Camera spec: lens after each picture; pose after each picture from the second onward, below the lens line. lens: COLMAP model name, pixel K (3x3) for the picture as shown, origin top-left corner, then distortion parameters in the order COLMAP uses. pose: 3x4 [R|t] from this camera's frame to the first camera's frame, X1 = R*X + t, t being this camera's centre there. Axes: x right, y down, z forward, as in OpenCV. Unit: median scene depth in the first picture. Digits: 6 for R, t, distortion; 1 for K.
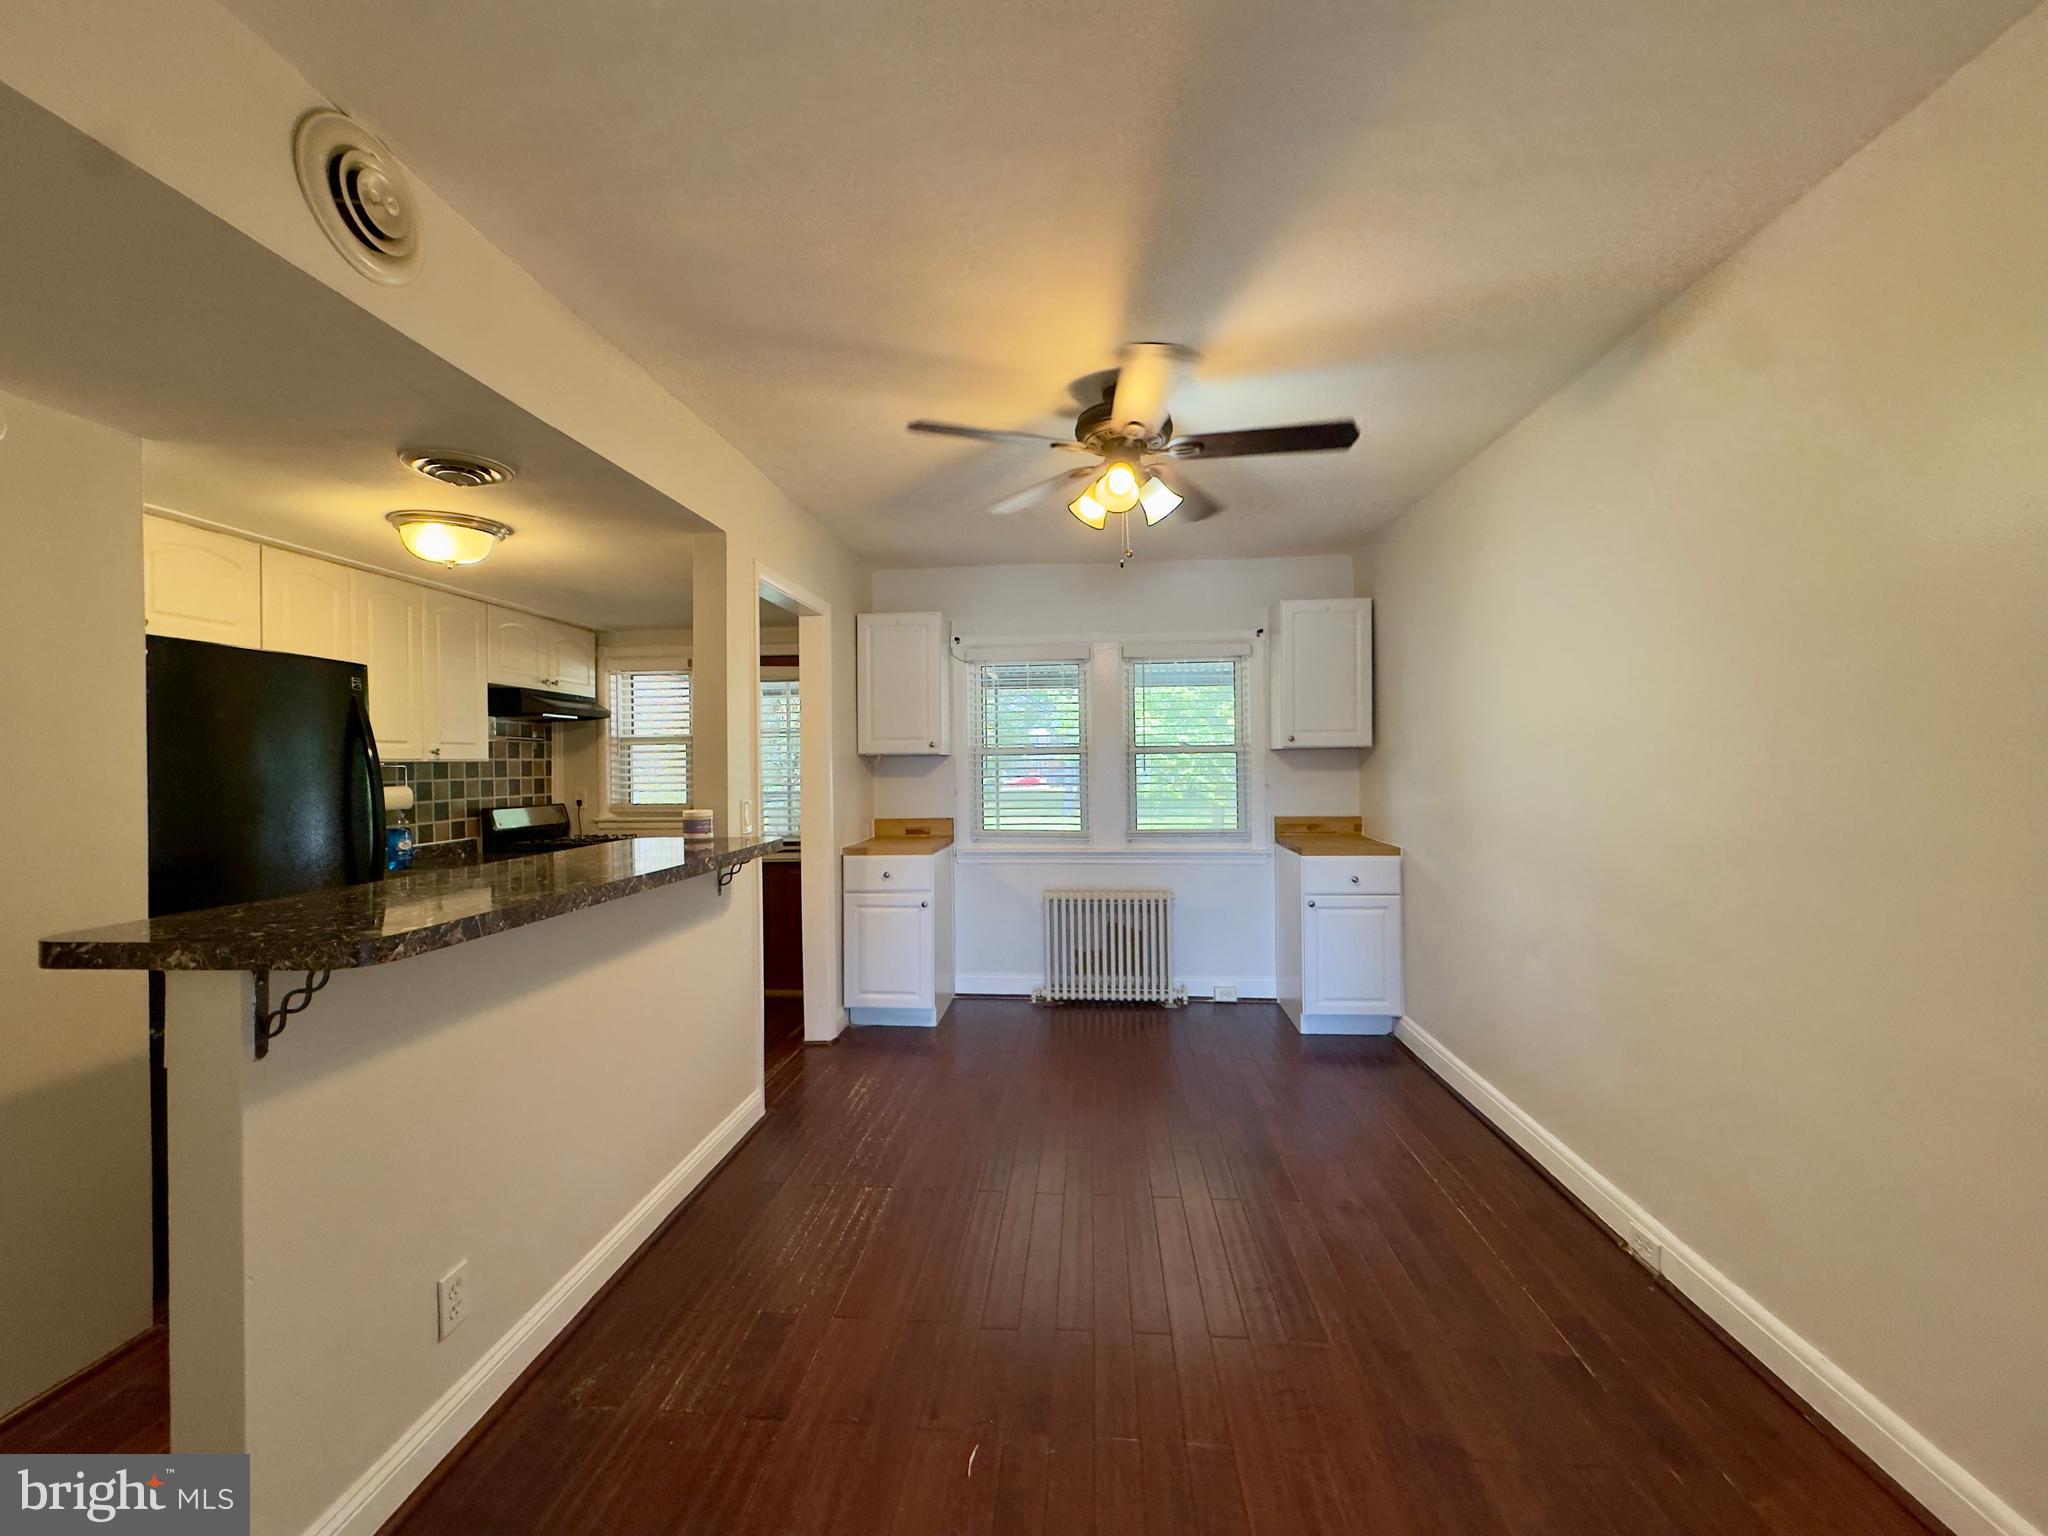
lens RADIAL K [[816.8, 0, 1024.0], [0, 816.8, 768.0], [0, 0, 1]] dist [0.000290, 0.000819]
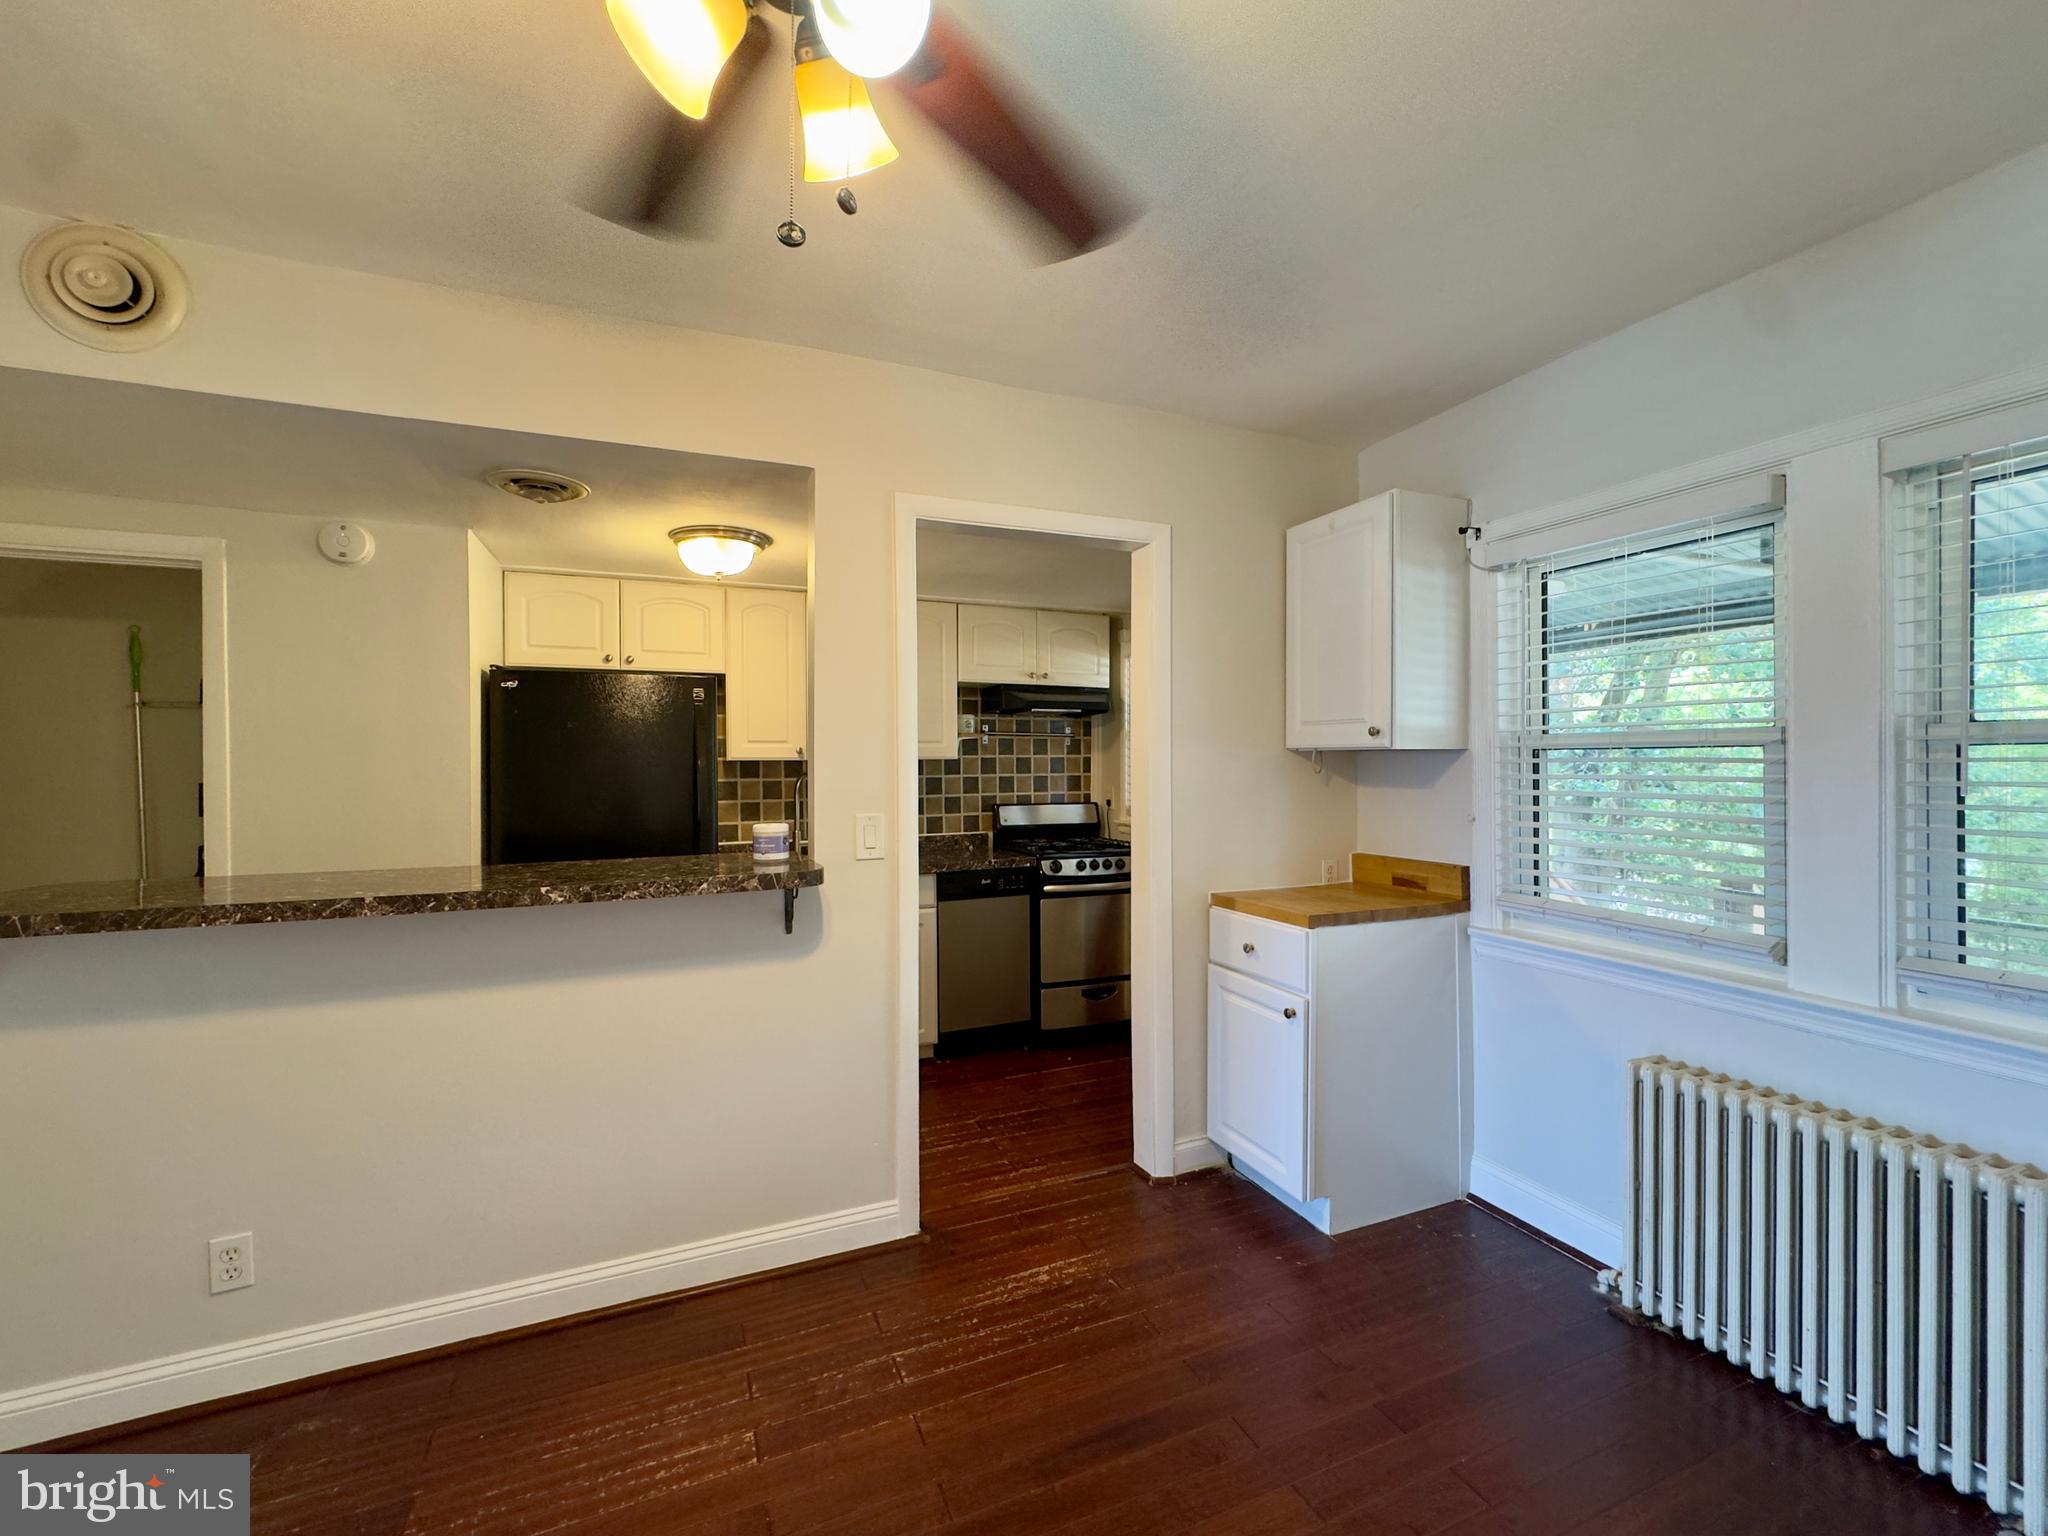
lens RADIAL K [[848.1, 0, 1024.0], [0, 848.1, 768.0], [0, 0, 1]] dist [-0.000968, -0.000042]
pose [[0.470636, 0.014780, -0.882204, 0.272972], [-0.005391, 0.999889, 0.013876, -0.009973], [0.882311, -0.001775, 0.470664, 0.491431]]
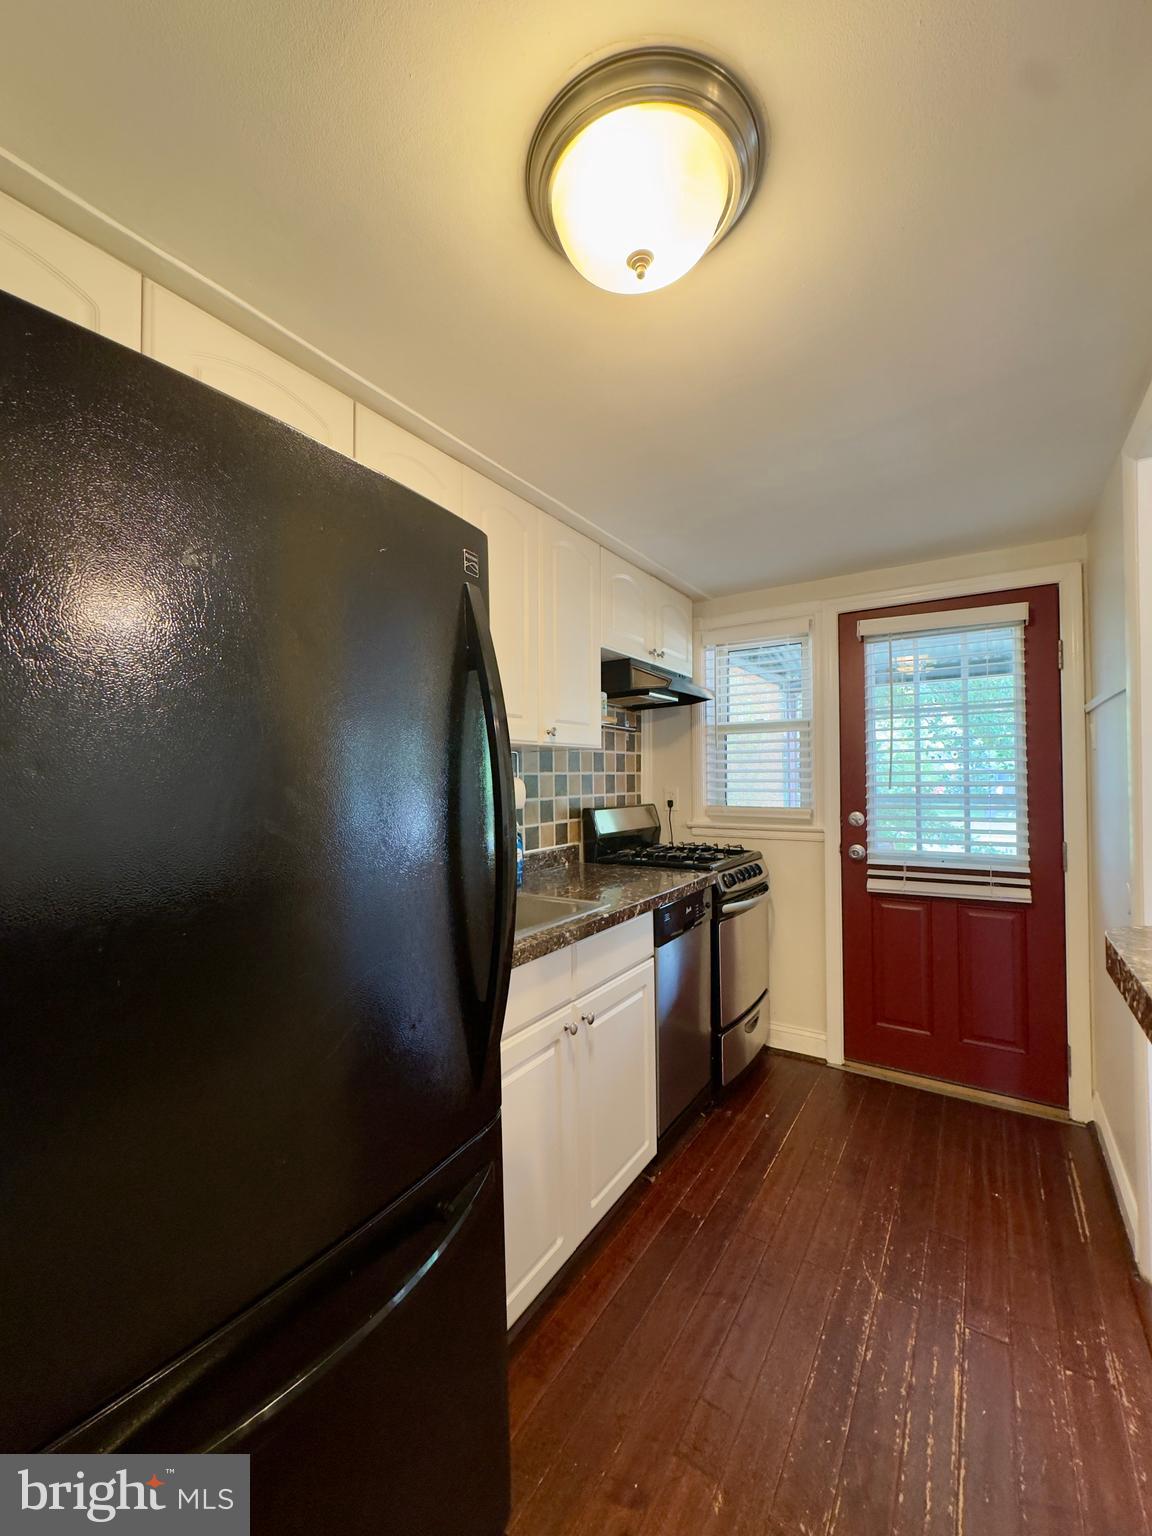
lens RADIAL K [[612.6, 0, 576.0], [0, 612.6, 768.0], [0, 0, 1]] dist [0.000290, 0.000819]
pose [[0.875743, -0.003656, -0.482763, -0.339907], [-0.003679, 0.999892, -0.014247, 0.015882], [0.482763, 0.014253, 0.875635, 0.412915]]
